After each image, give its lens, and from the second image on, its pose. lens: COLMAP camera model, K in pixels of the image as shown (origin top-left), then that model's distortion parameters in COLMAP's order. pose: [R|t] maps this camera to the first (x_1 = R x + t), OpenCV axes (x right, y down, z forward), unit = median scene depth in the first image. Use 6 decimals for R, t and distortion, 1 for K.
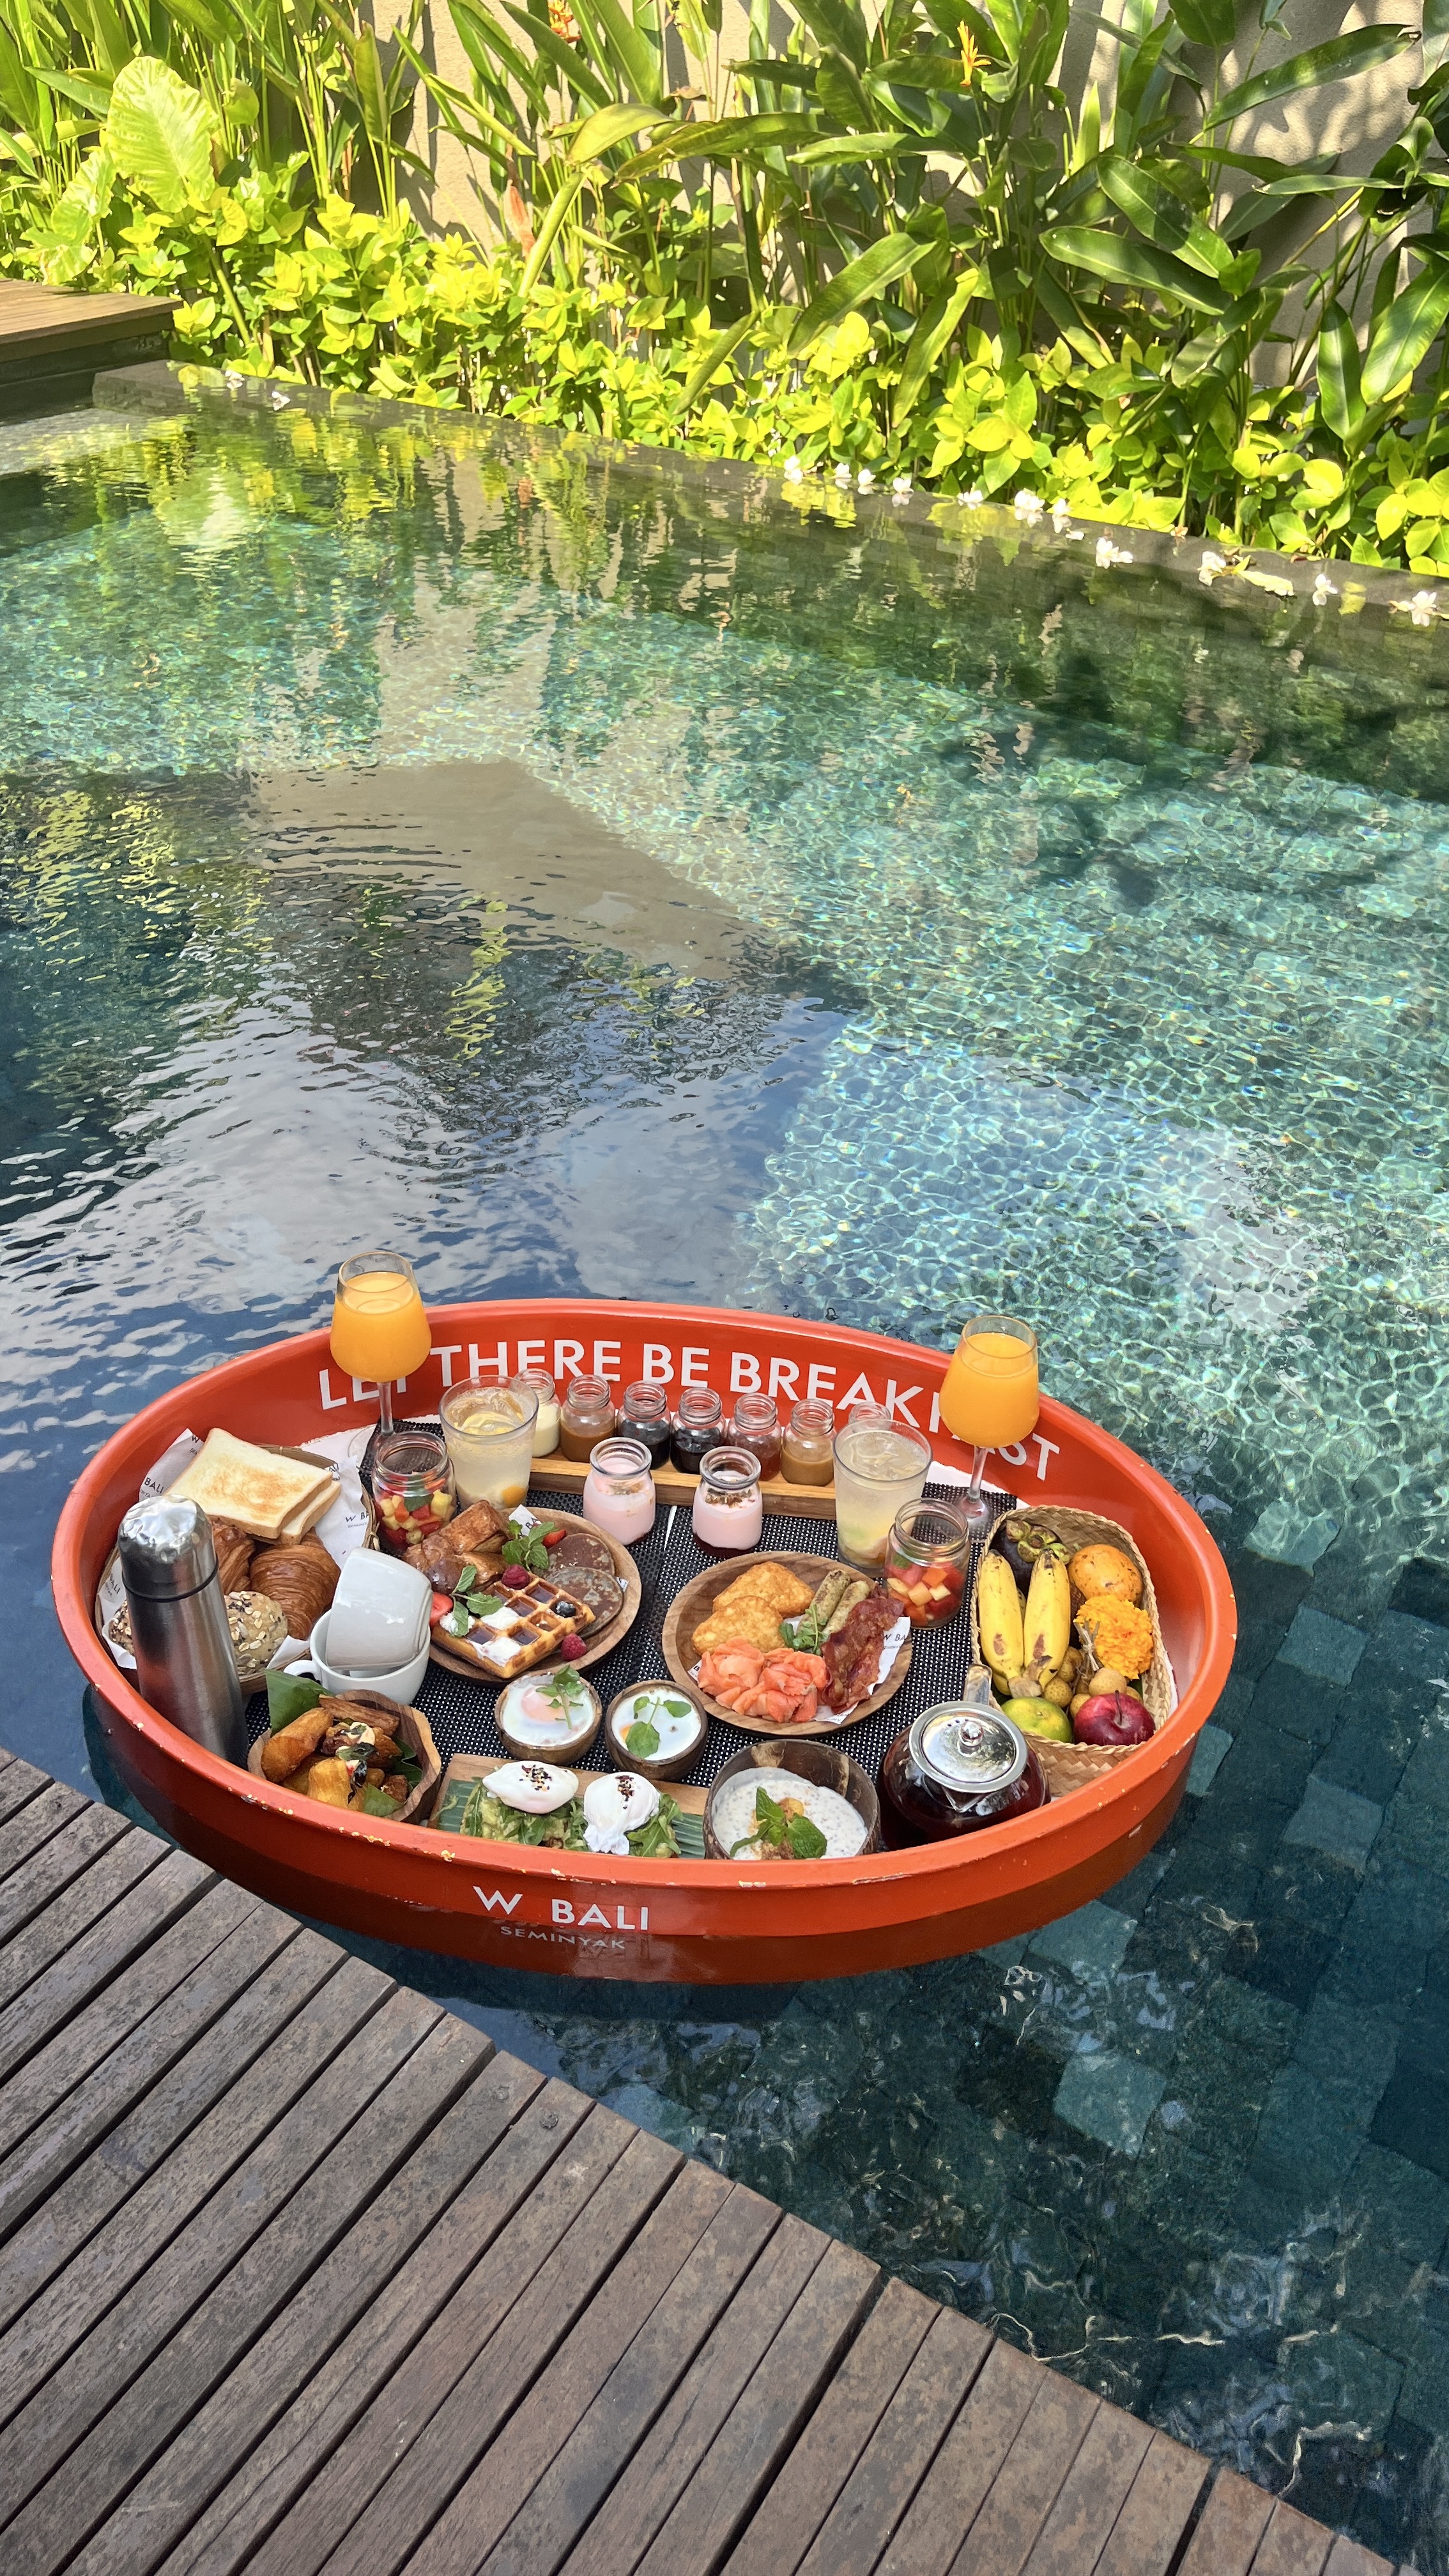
lens RADIAL K [[1907.7, 0, 724.5], [0, 1907.7, 1288.0], [0, 0, 1]] dist [0.094288, -0.116116]
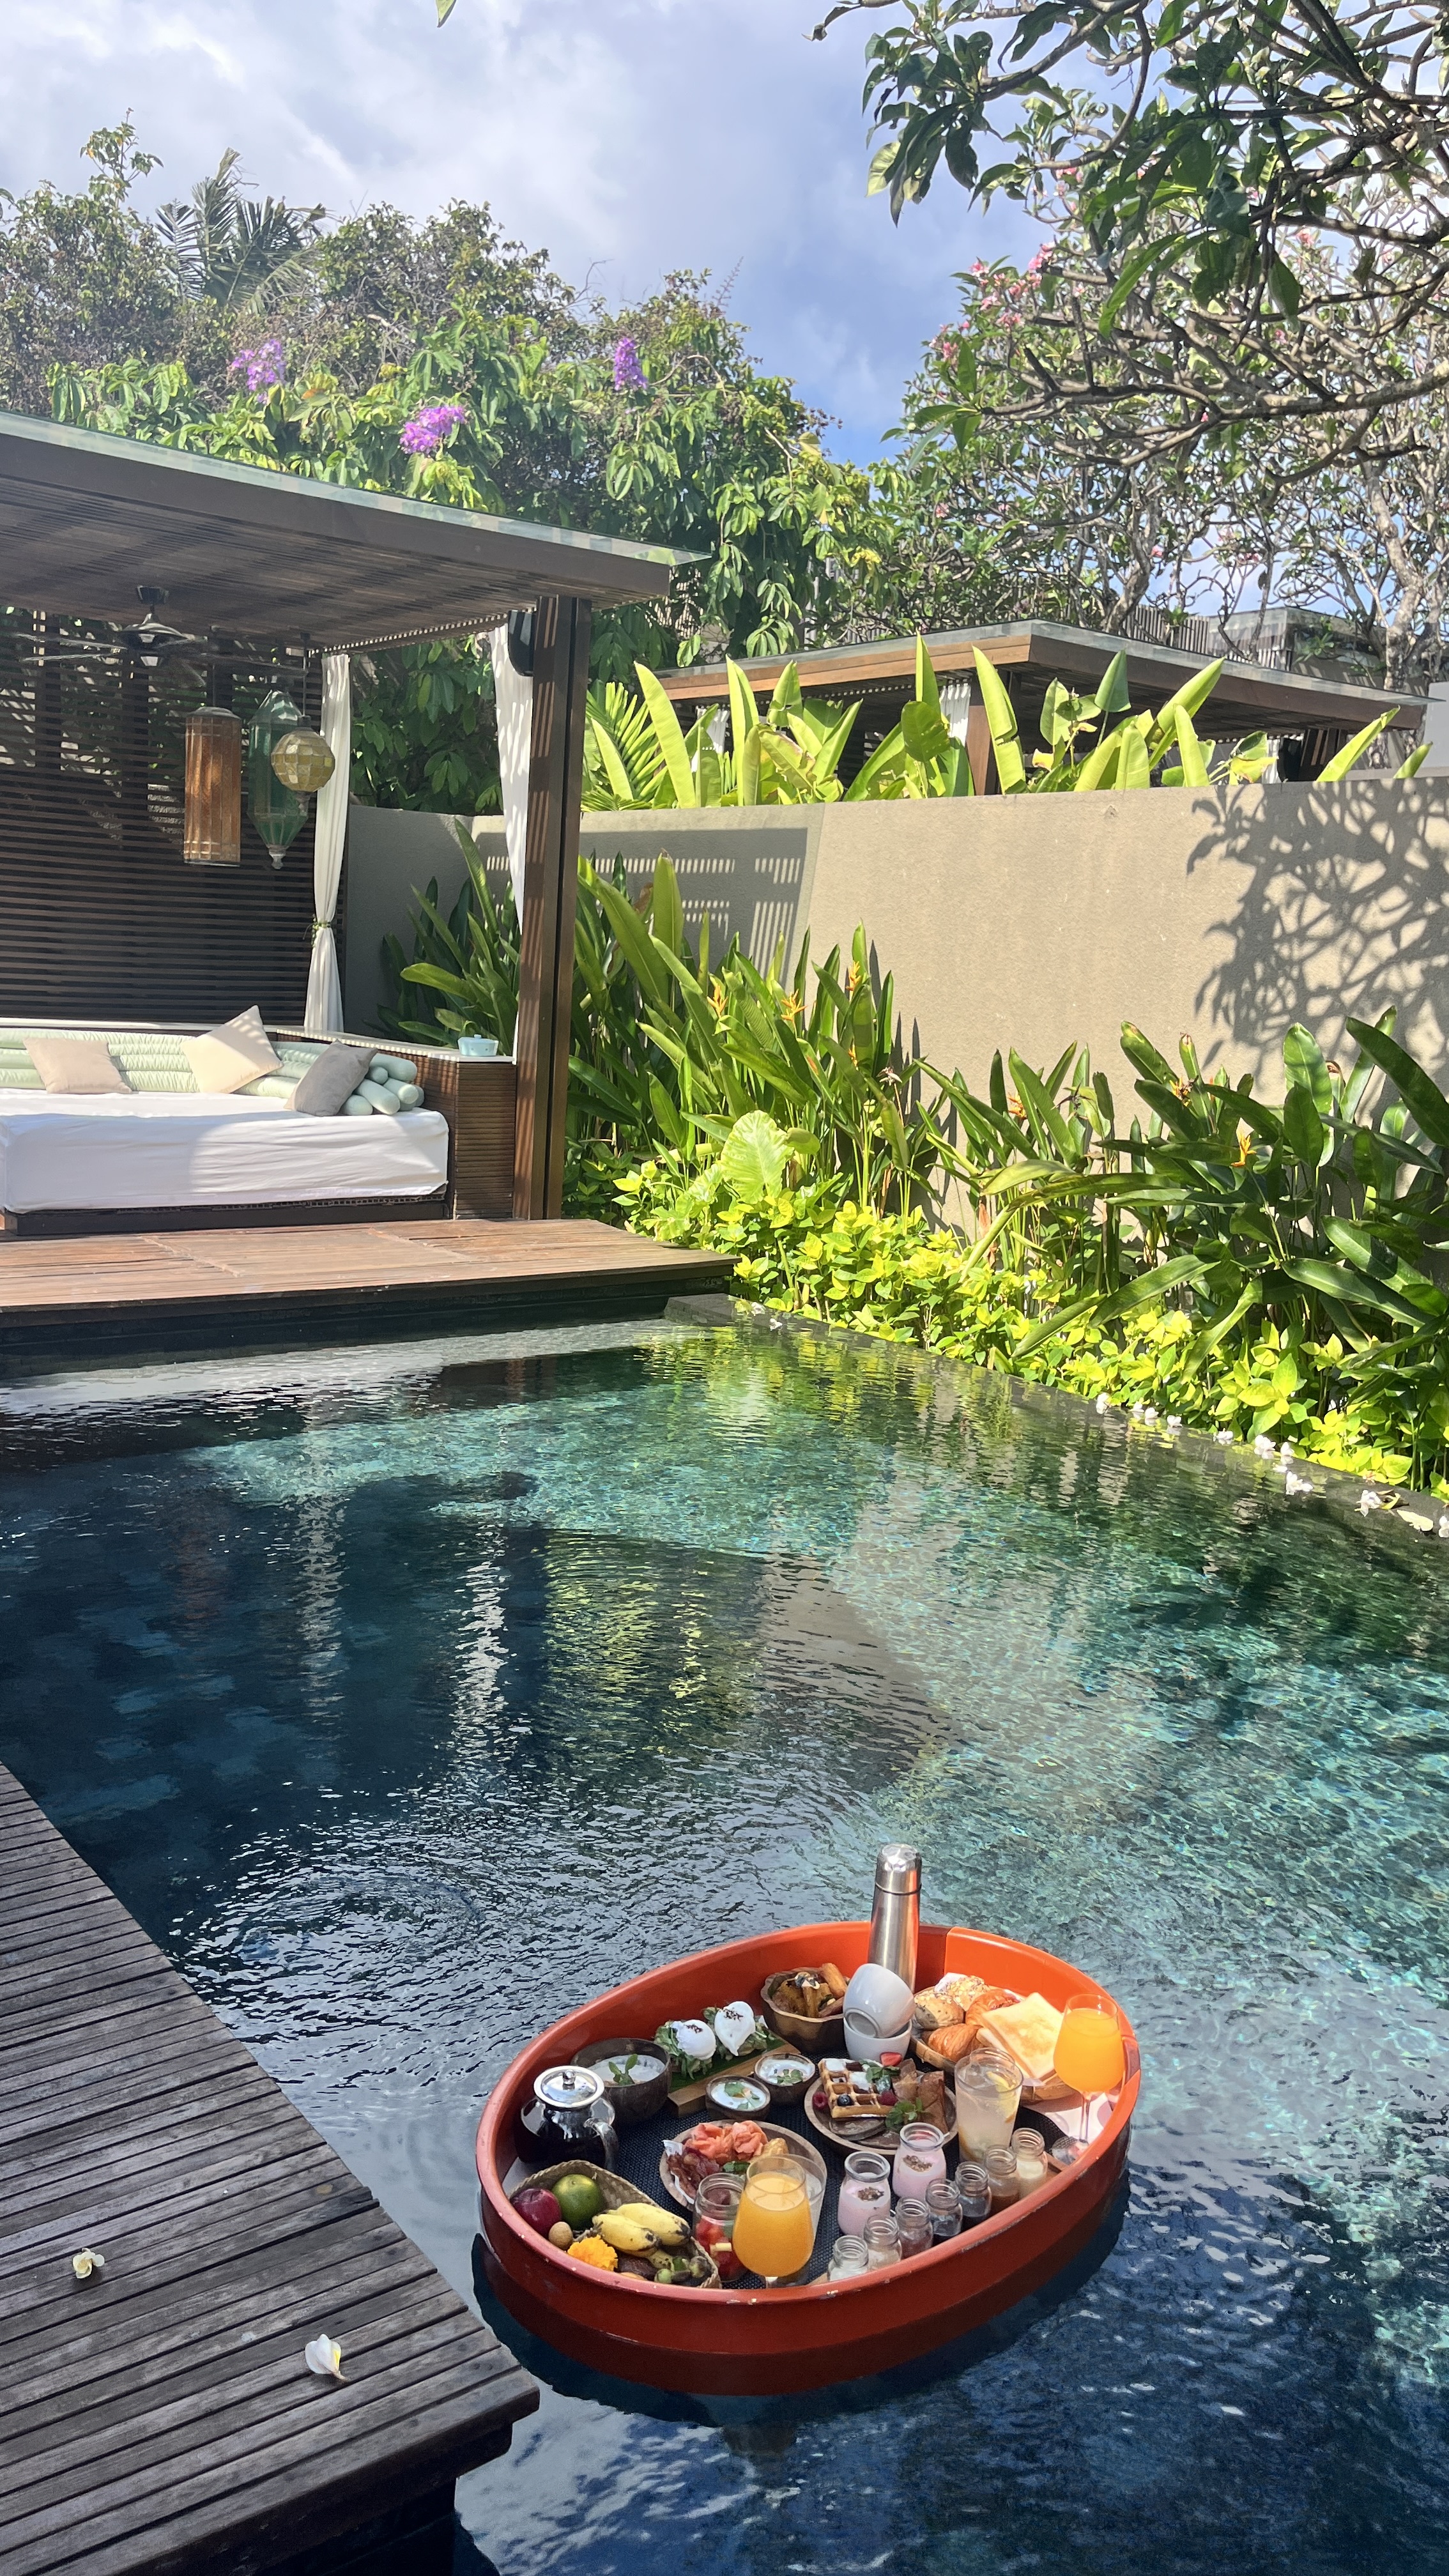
lens RADIAL K [[1907.7, 0, 724.5], [0, 1907.7, 1288.0], [0, 0, 1]] dist [0.094288, -0.116116]
pose [[0.933098, 0.084084, -0.349653, 0.202843], [-0.230344, 0.886398, -0.401548, 0.077399], [0.276168, 0.455224, 0.846464, -0.180461]]
